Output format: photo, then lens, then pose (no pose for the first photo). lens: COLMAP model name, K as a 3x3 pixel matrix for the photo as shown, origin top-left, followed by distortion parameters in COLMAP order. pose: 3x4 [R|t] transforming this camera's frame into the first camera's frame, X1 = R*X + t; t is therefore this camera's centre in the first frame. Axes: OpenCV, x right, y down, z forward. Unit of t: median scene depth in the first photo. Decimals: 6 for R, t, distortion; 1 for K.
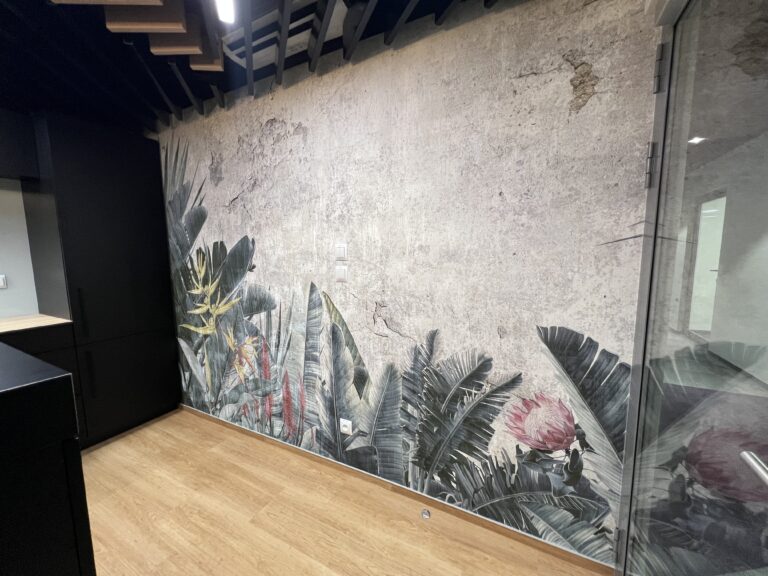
lens RADIAL K [[307.0, 0, 383.7], [0, 307.0, 288.2], [0, 0, 1]] dist [0.000165, -0.000041]
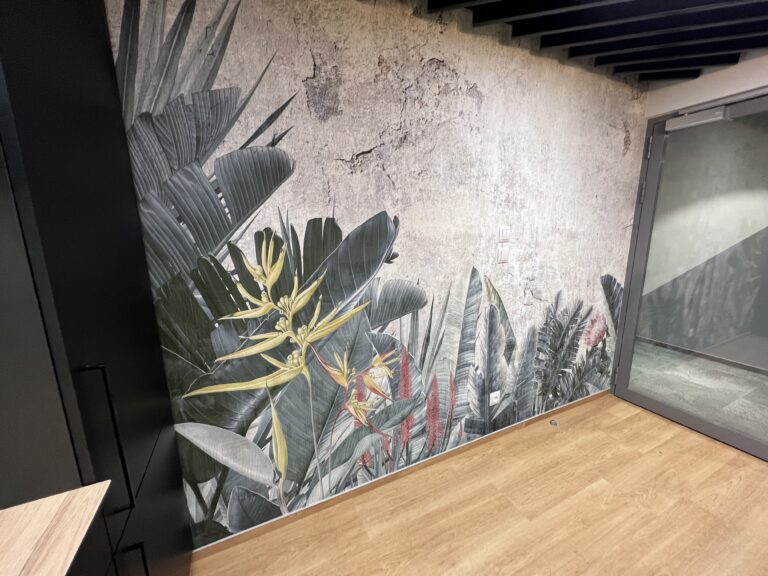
lens RADIAL K [[307.0, 0, 383.2], [0, 307.0, 287.7], [0, 0, 1]] dist [0.000165, -0.000041]
pose [[0.596453, -0.148461, 0.788798, -1.045038], [0.096985, 0.988875, 0.112782, -0.082089], [-0.796767, 0.009232, 0.604216, 0.602152]]
